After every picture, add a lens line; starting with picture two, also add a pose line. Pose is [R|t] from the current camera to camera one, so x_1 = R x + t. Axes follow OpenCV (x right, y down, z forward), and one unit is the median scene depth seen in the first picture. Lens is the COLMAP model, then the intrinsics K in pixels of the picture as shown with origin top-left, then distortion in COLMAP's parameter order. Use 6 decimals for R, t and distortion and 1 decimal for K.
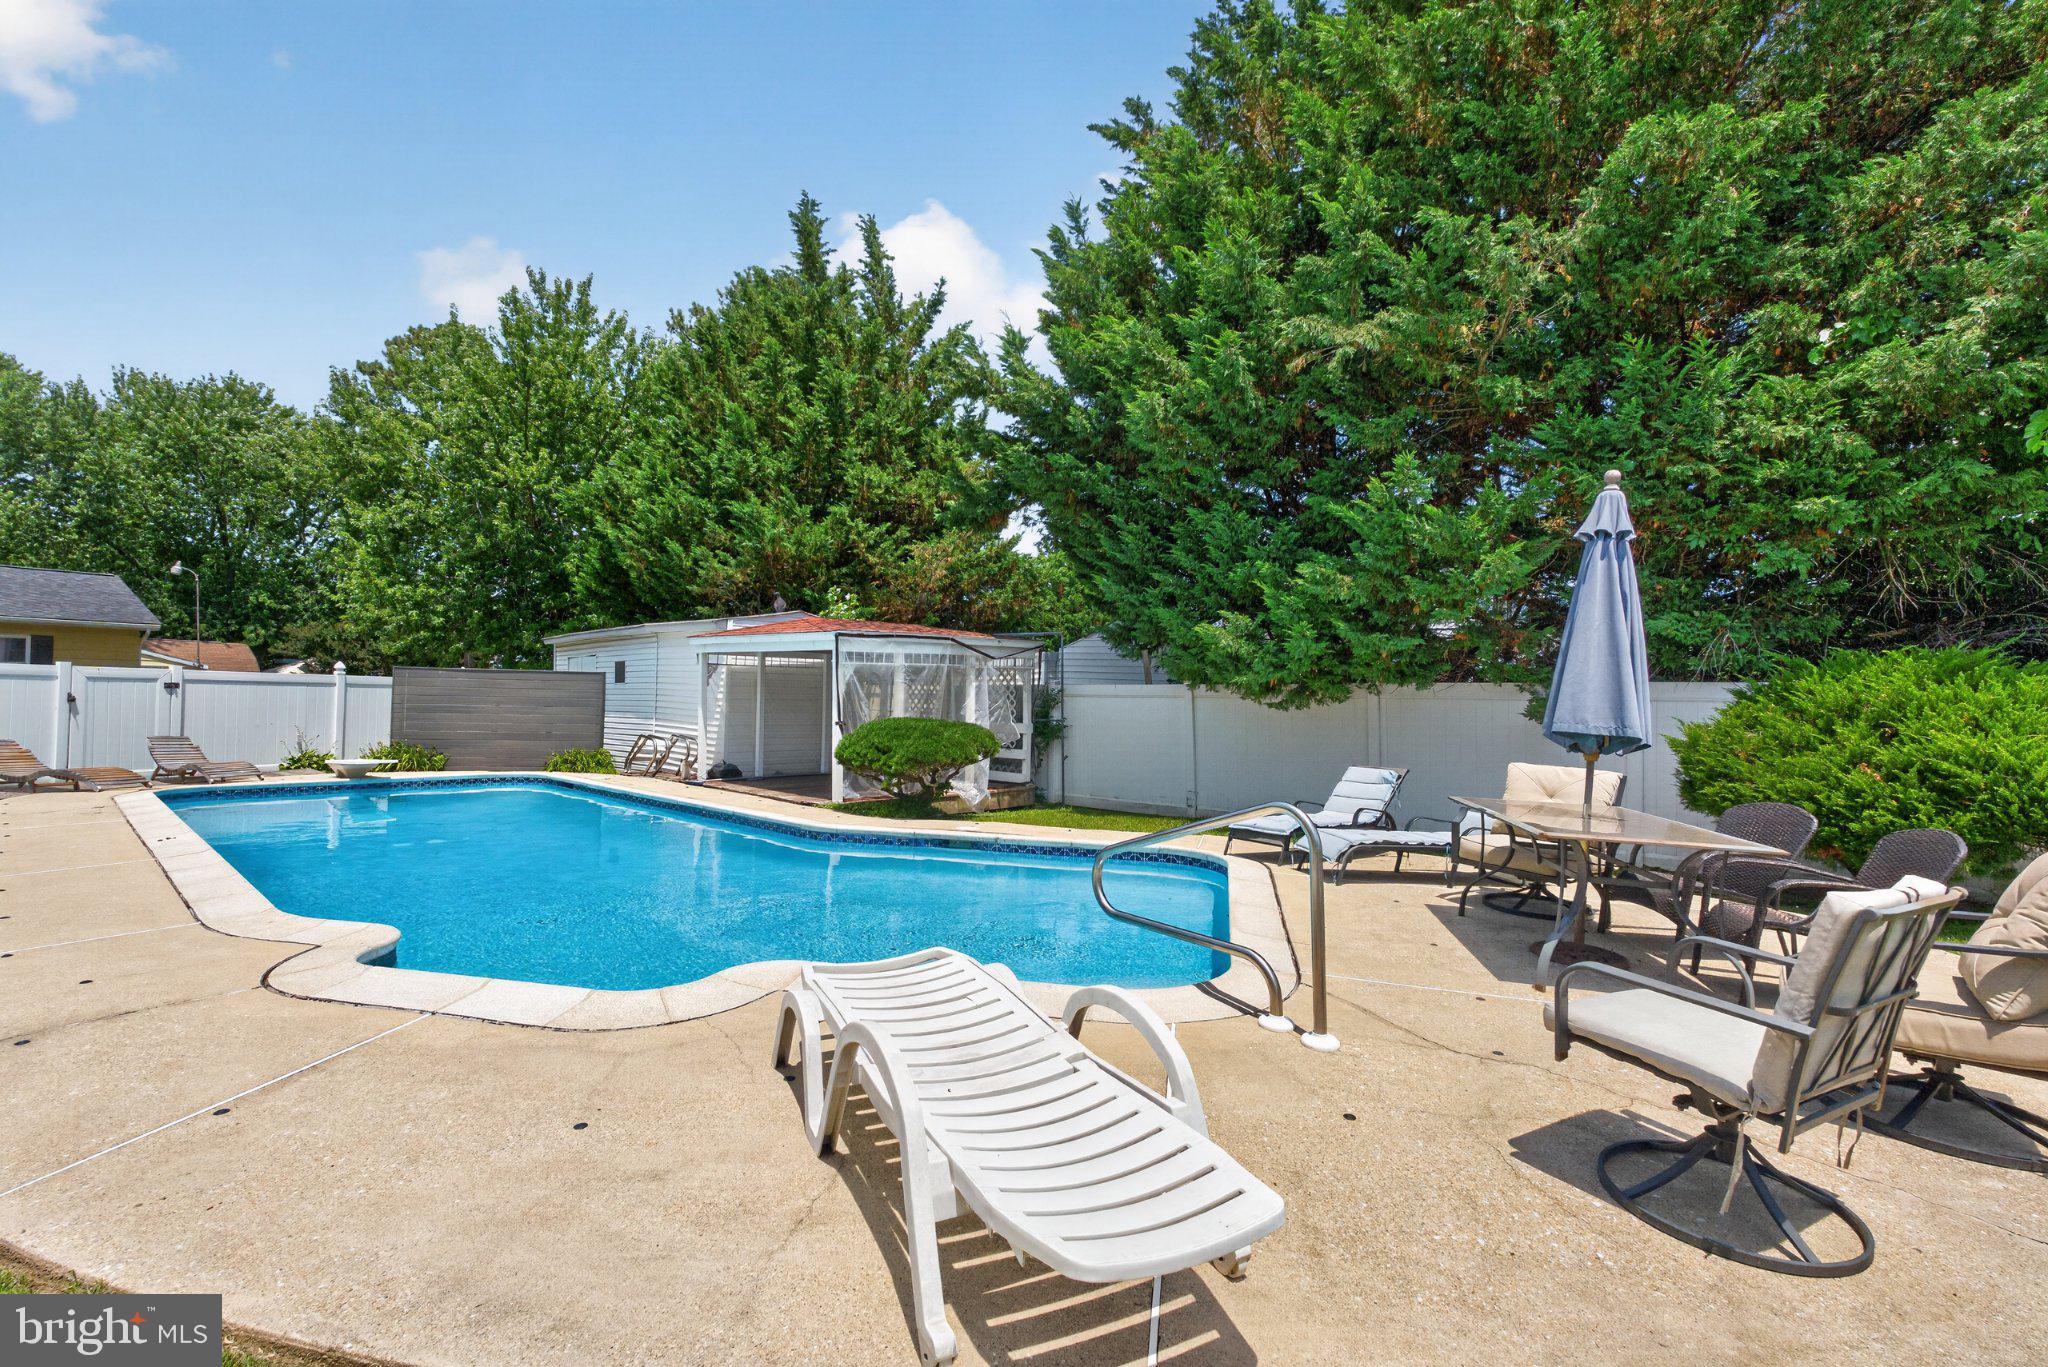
lens RADIAL K [[886.3, 0, 1027.3], [0, 886.3, 680.8], [0, 0, 1]] dist [0.000345, 0.002565]
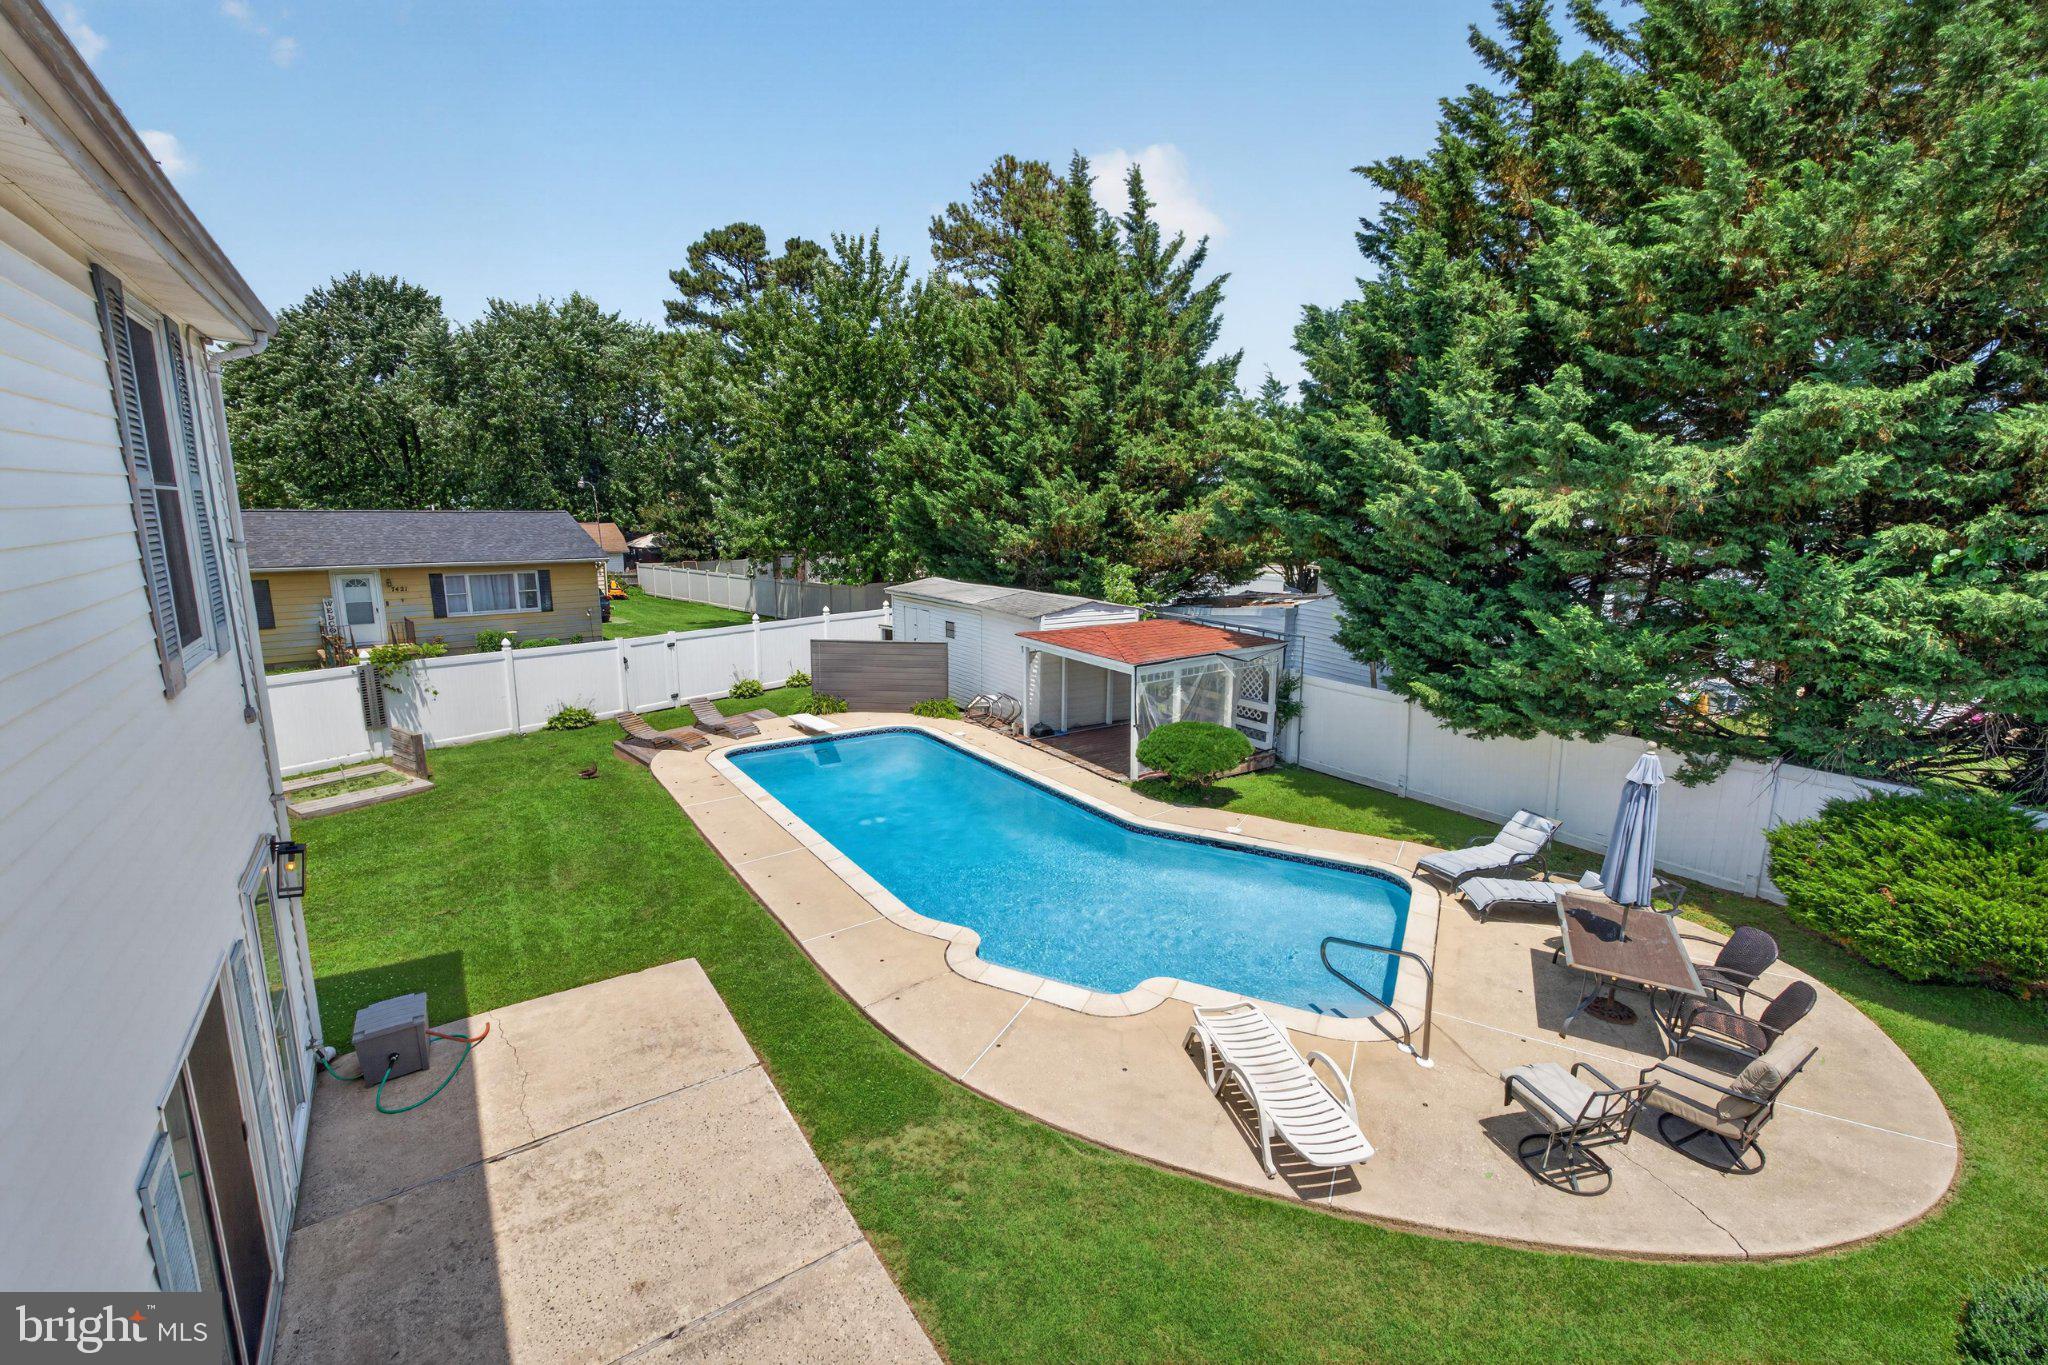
lens RADIAL K [[886.3, 0, 1032.8], [0, 886.3, 683.4], [0, 0, 1]] dist [0.000345, 0.002565]
pose [[0.970969, 0.038122, -0.236148, -0.033121], [0.011618, 0.978538, 0.205738, -0.244891], [0.238923, -0.202509, 0.949687, -0.284789]]
